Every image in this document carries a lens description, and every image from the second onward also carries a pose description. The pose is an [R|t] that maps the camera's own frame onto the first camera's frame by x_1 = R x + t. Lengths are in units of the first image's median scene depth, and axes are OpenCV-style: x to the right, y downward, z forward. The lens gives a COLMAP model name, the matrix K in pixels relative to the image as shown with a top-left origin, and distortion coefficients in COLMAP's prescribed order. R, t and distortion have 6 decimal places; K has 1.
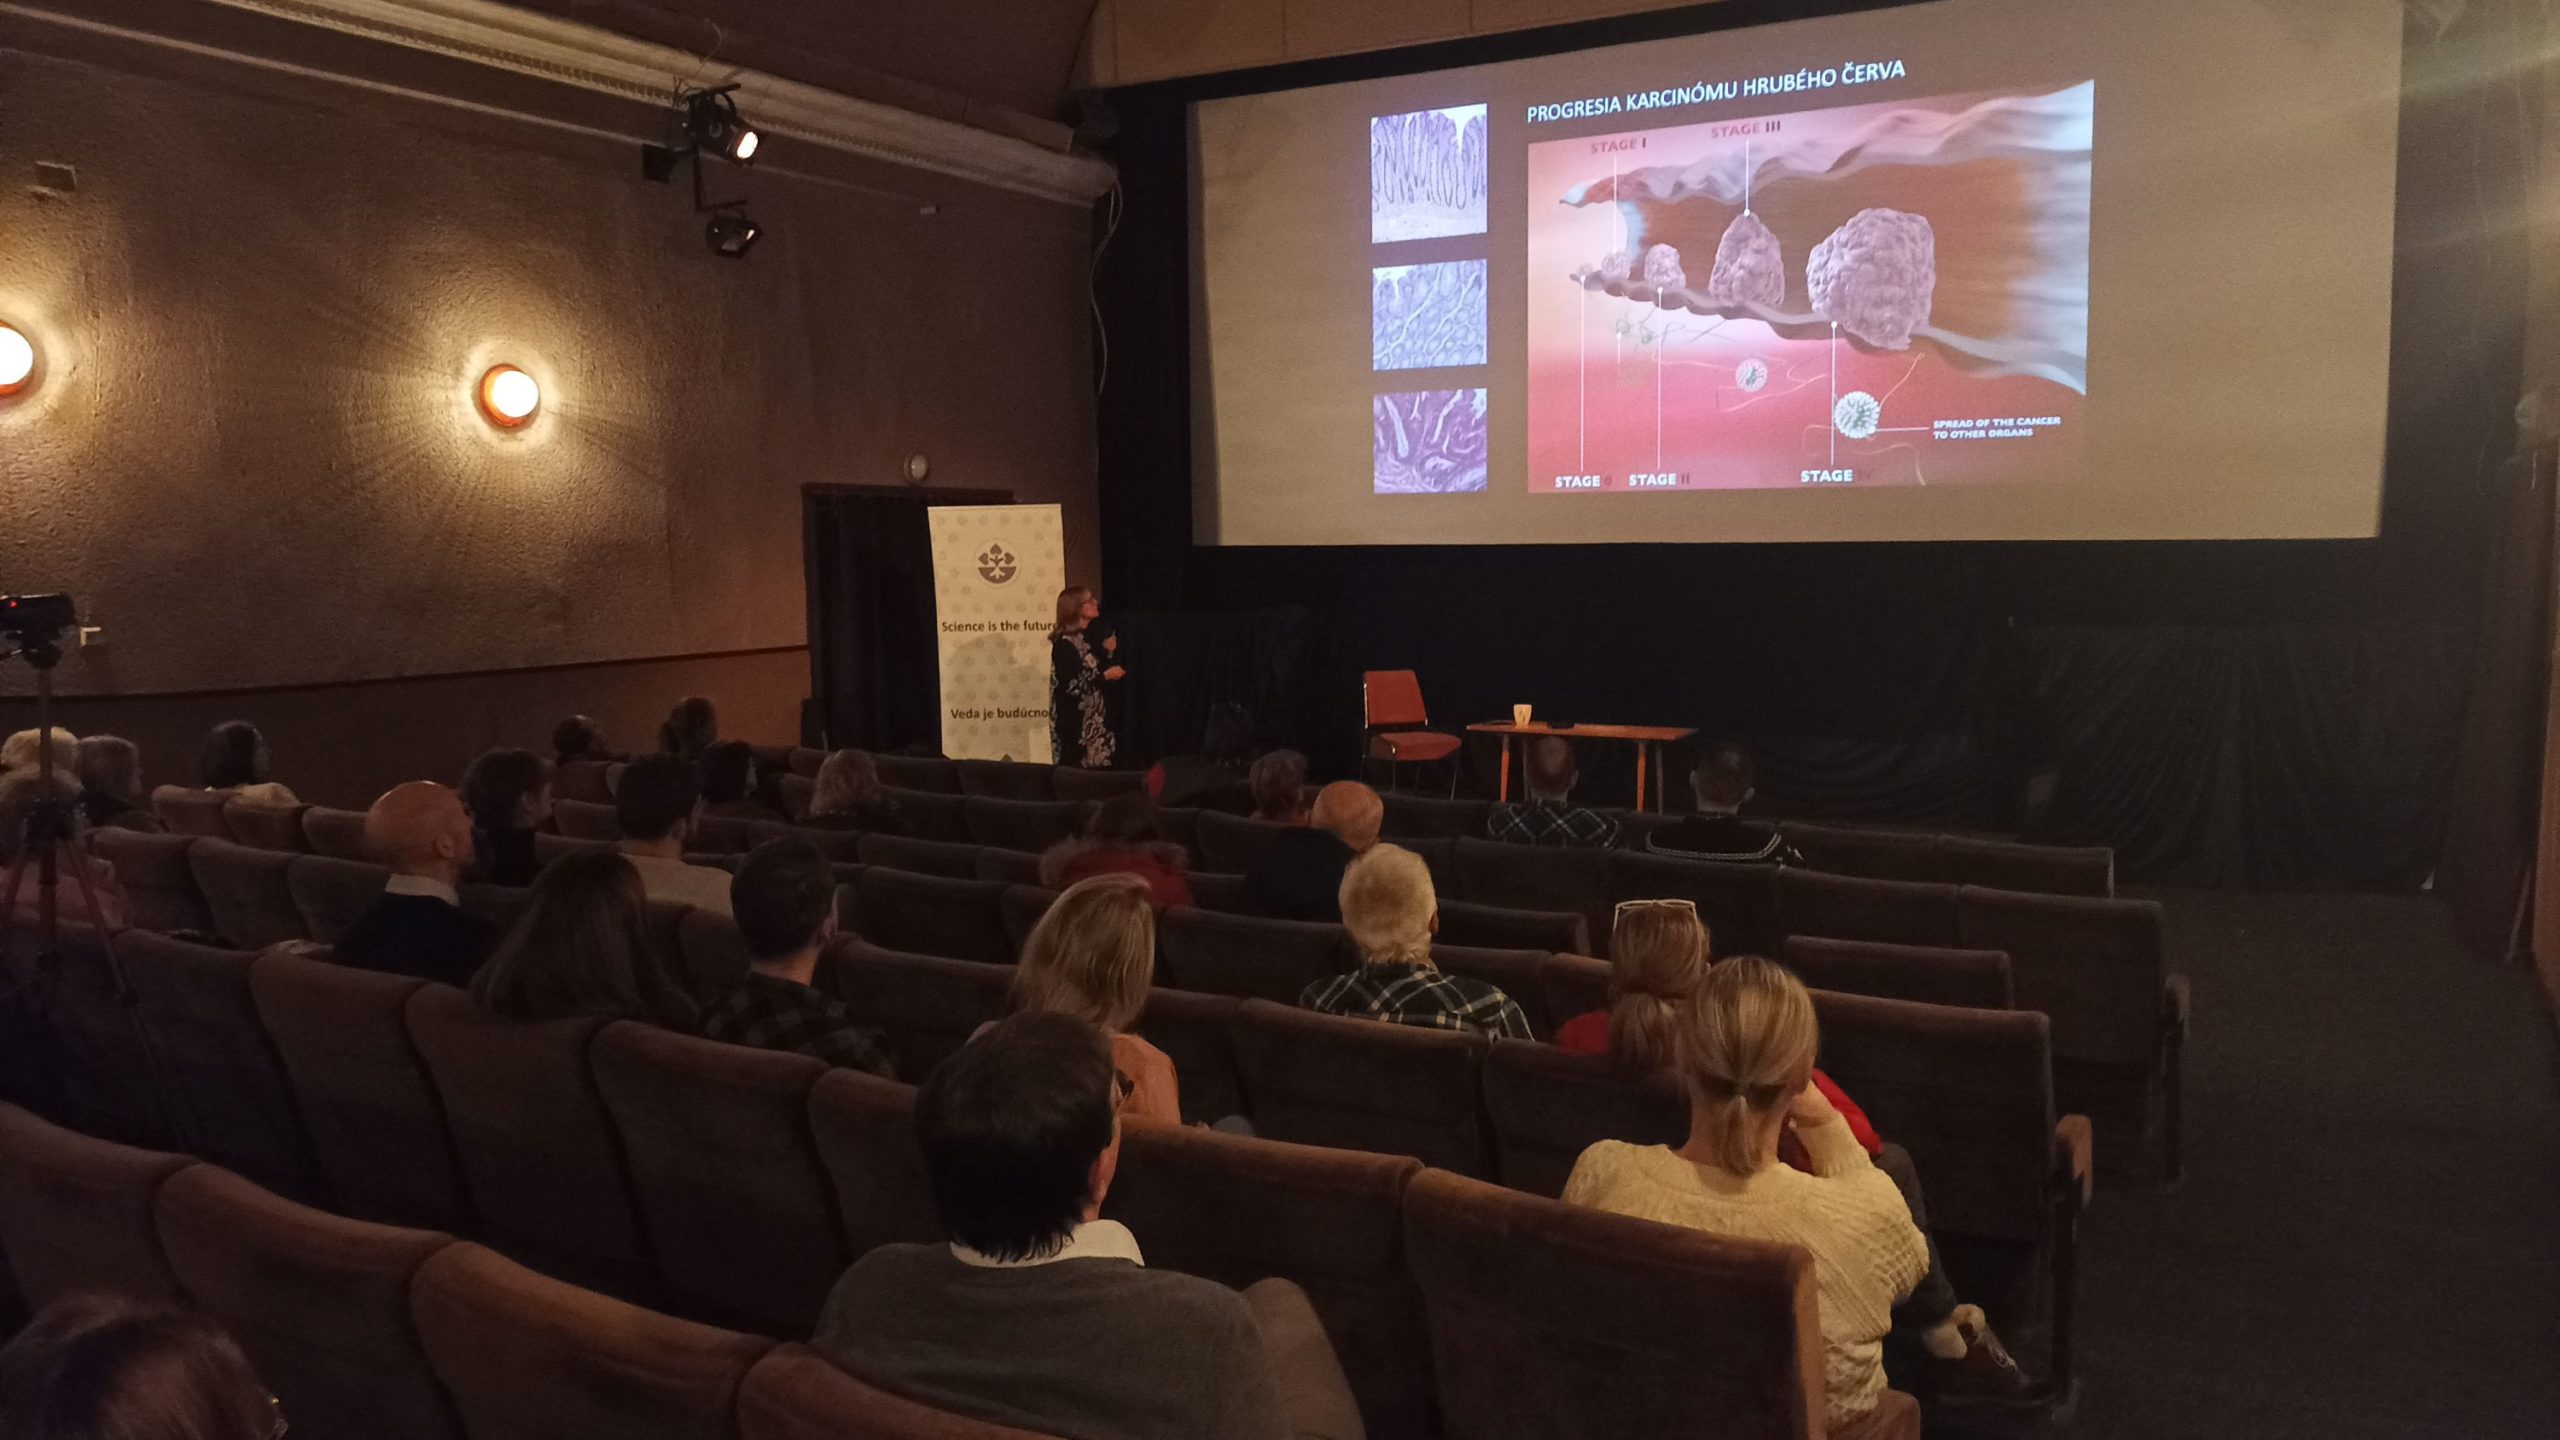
lens RADIAL K [[1974.2, 0, 1280.0], [0, 1974.2, 720.0], [0, 0, 1]] dist [0.055468, -0.007062]
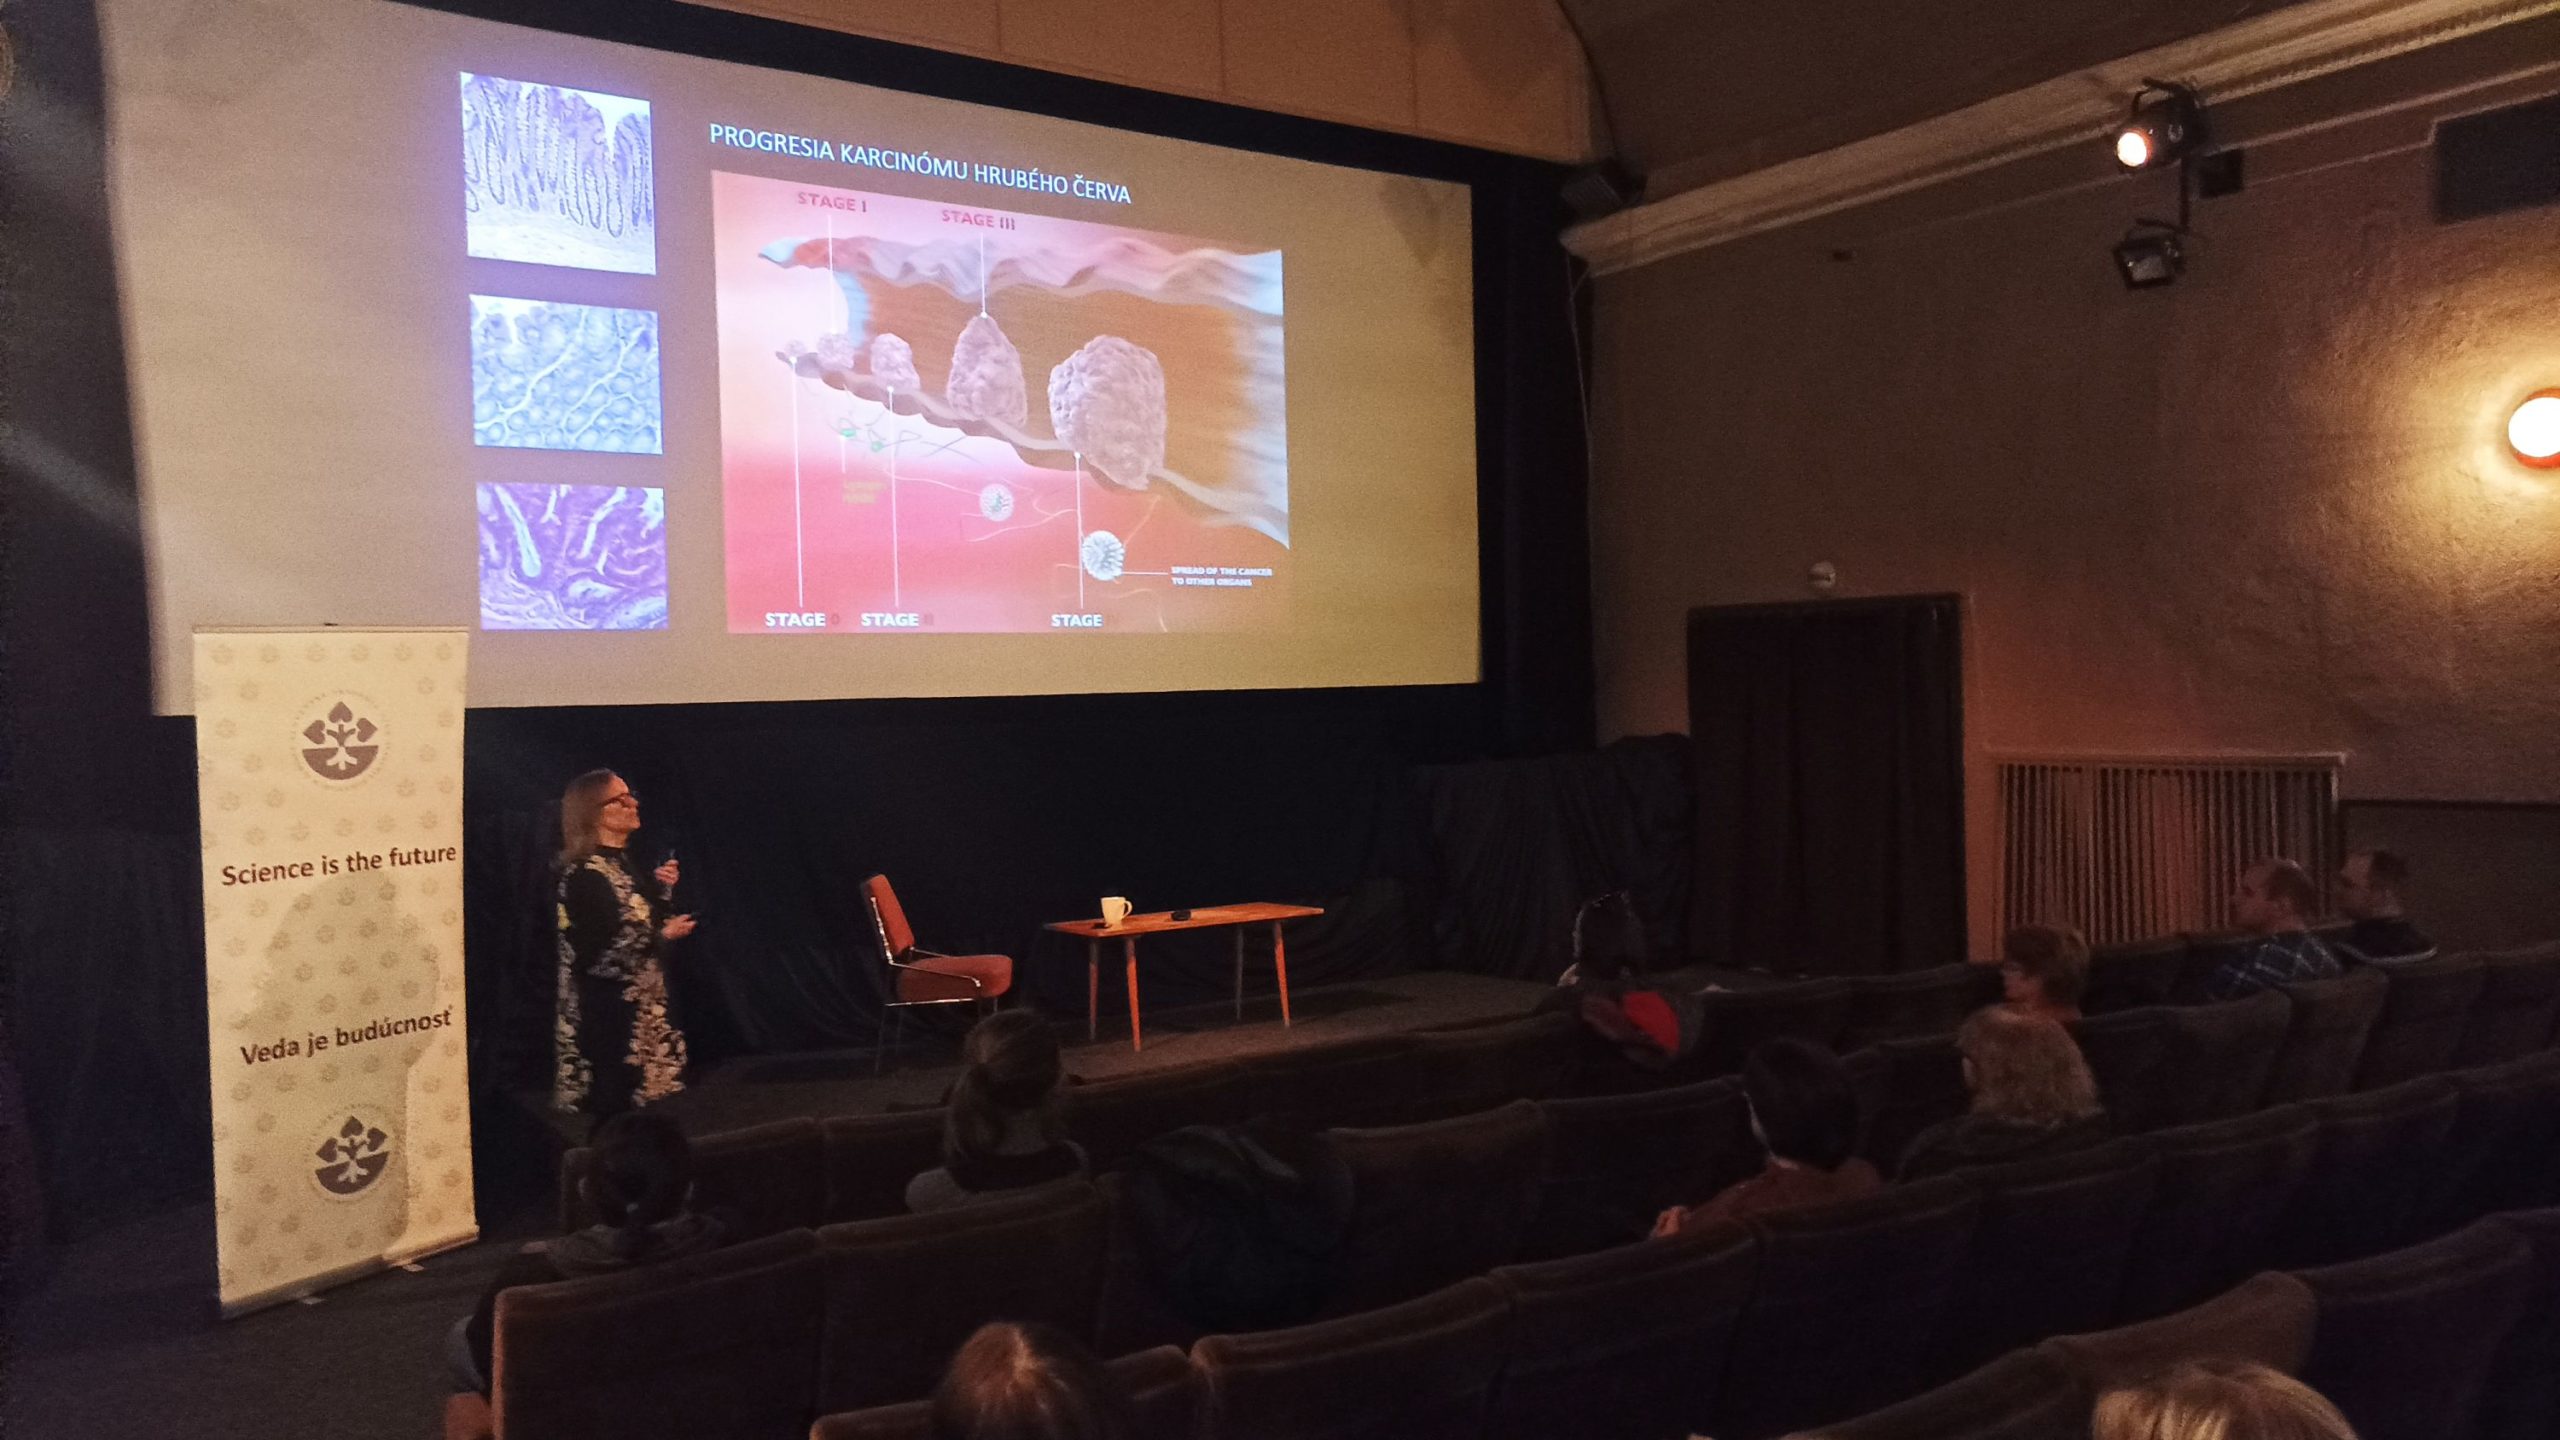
lens RADIAL K [[1881.2, 0, 1280.0], [0, 1881.2, 720.0], [0, 0, 1]] dist [0.081838, -0.106574]
pose [[0.455553, -0.019602, 0.889993, -0.435769], [0.102528, 0.994260, -0.030581, -0.041705], [-0.884284, 0.105181, 0.454948, 0.525223]]
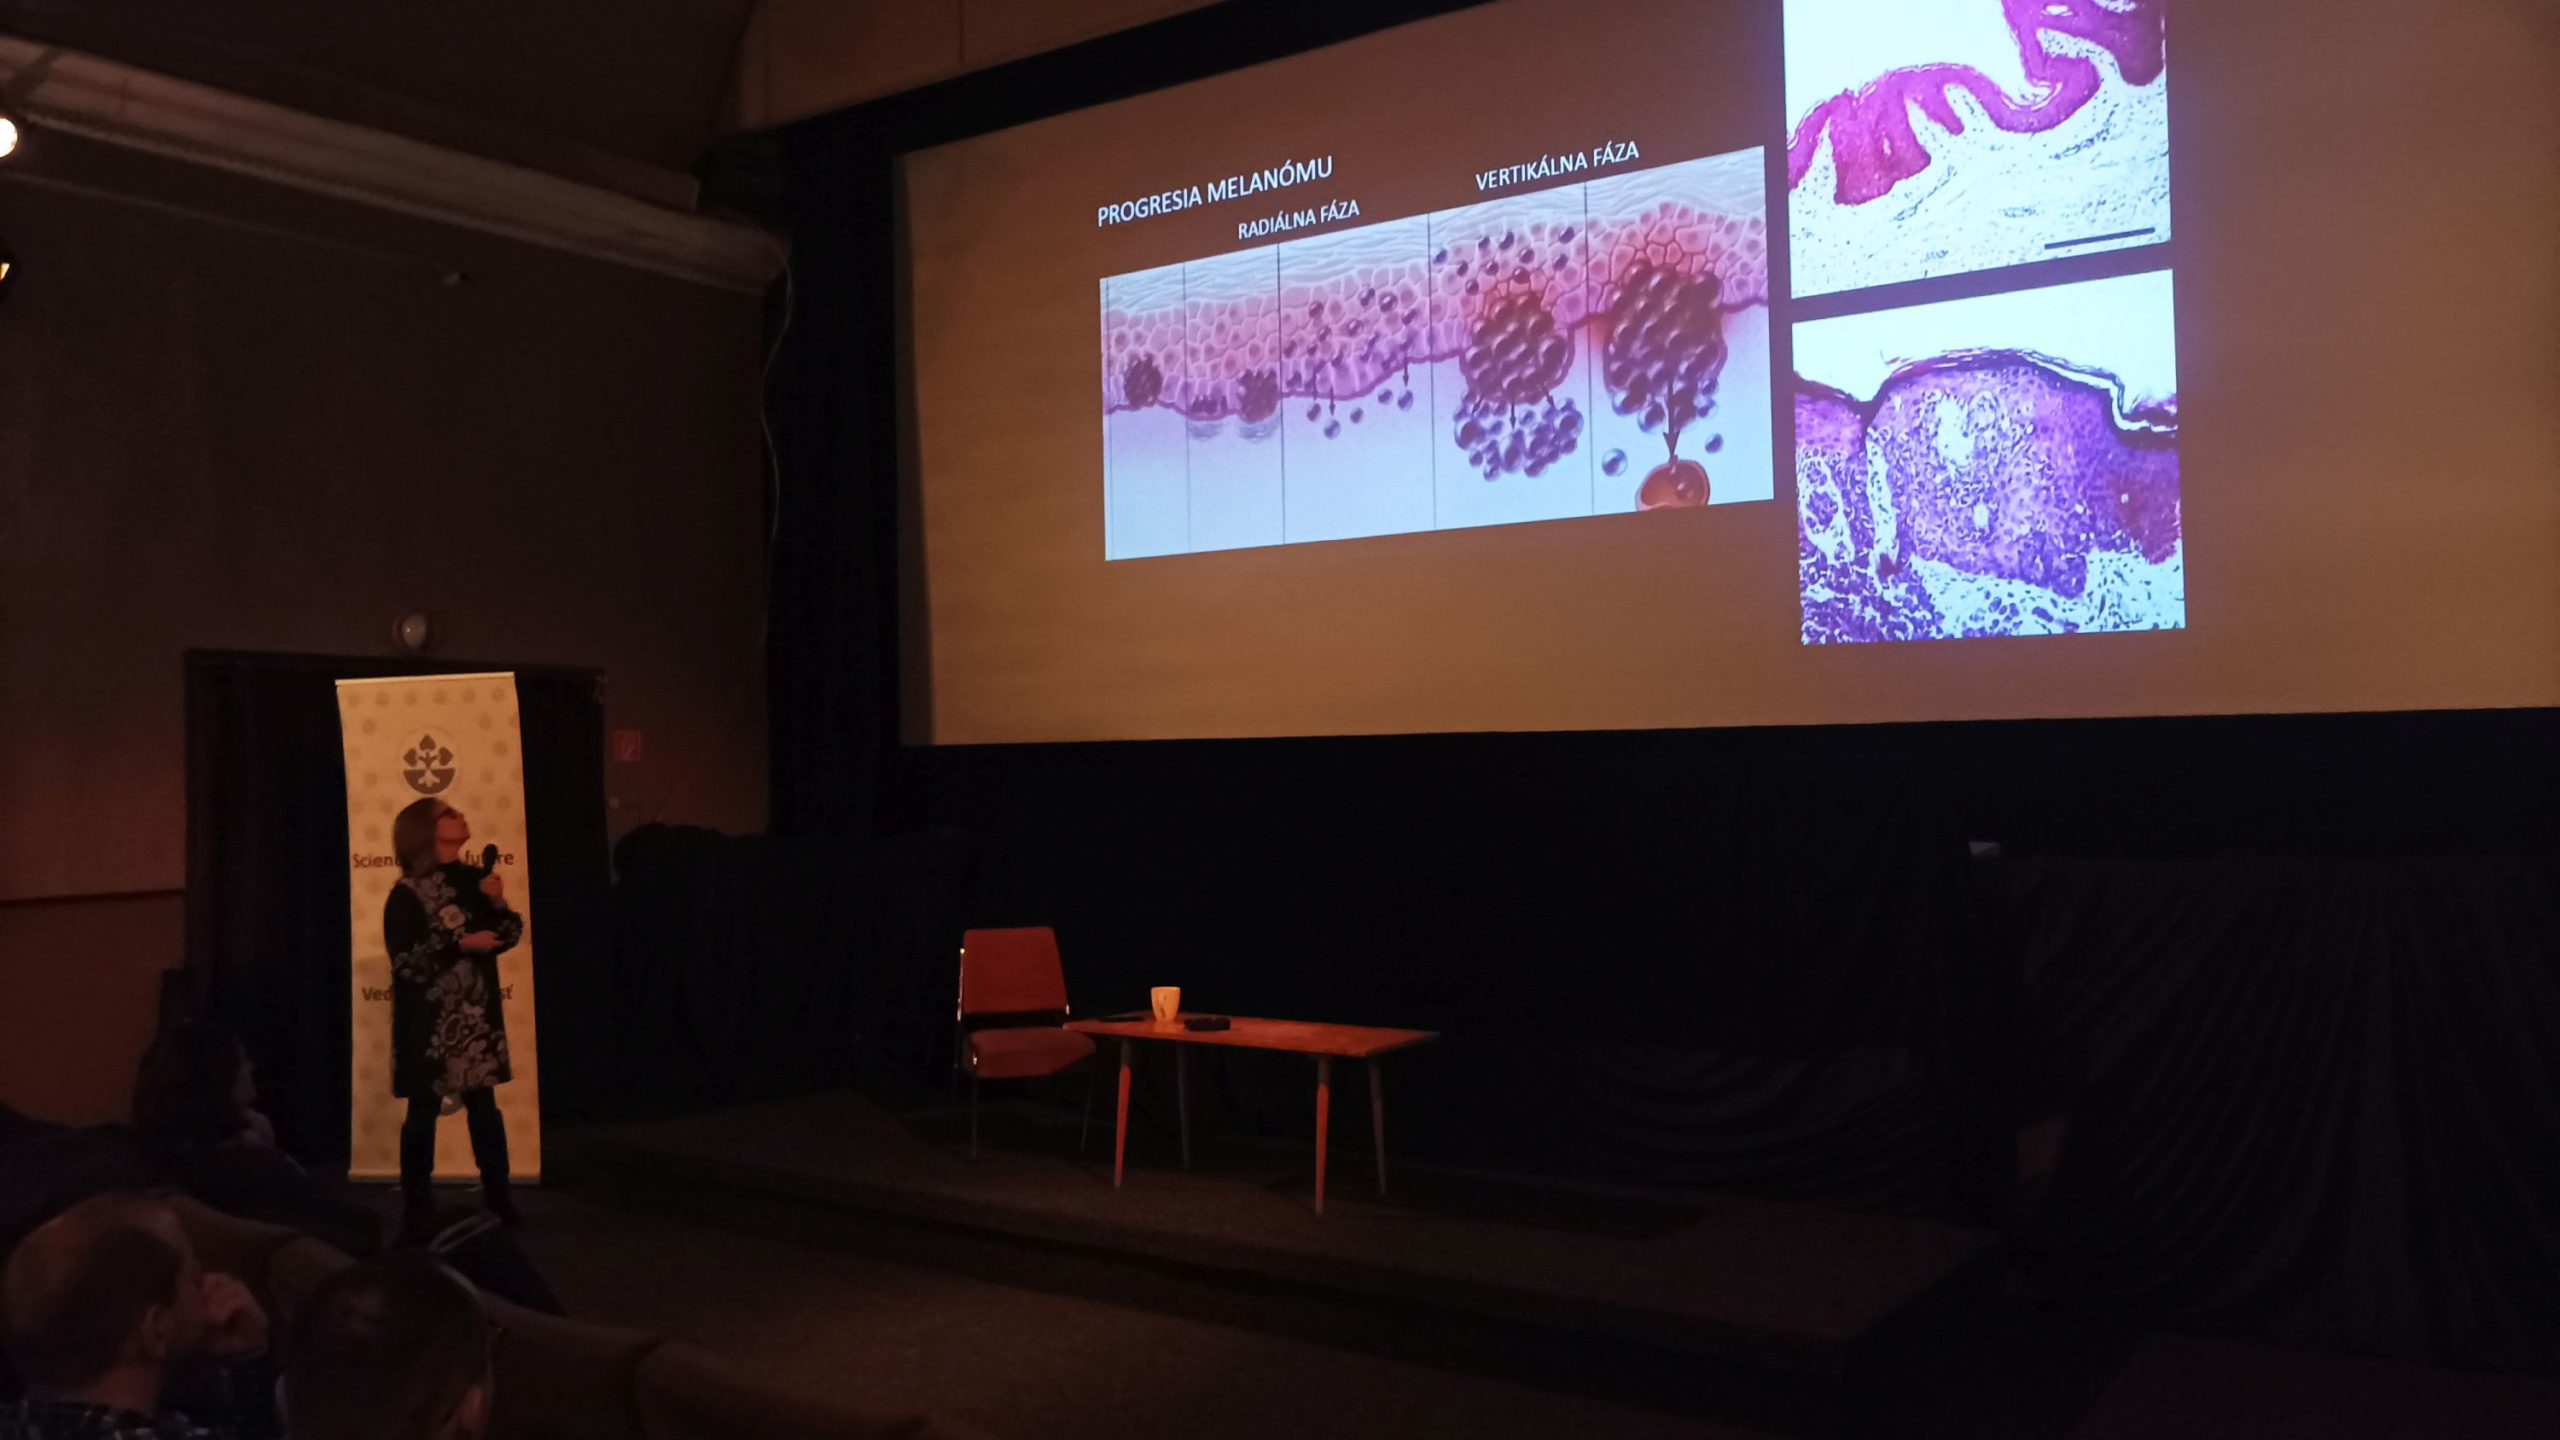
lens RADIAL K [[1943.8, 0, 1280.0], [0, 1943.8, 720.0], [0, 0, 1]] dist [0.033036, -0.009241]
pose [[0.995288, -0.008316, -0.096608, 0.188480], [-0.003141, 0.993028, -0.117840, -0.016664], [0.096914, 0.117588, 0.988322, 0.354685]]
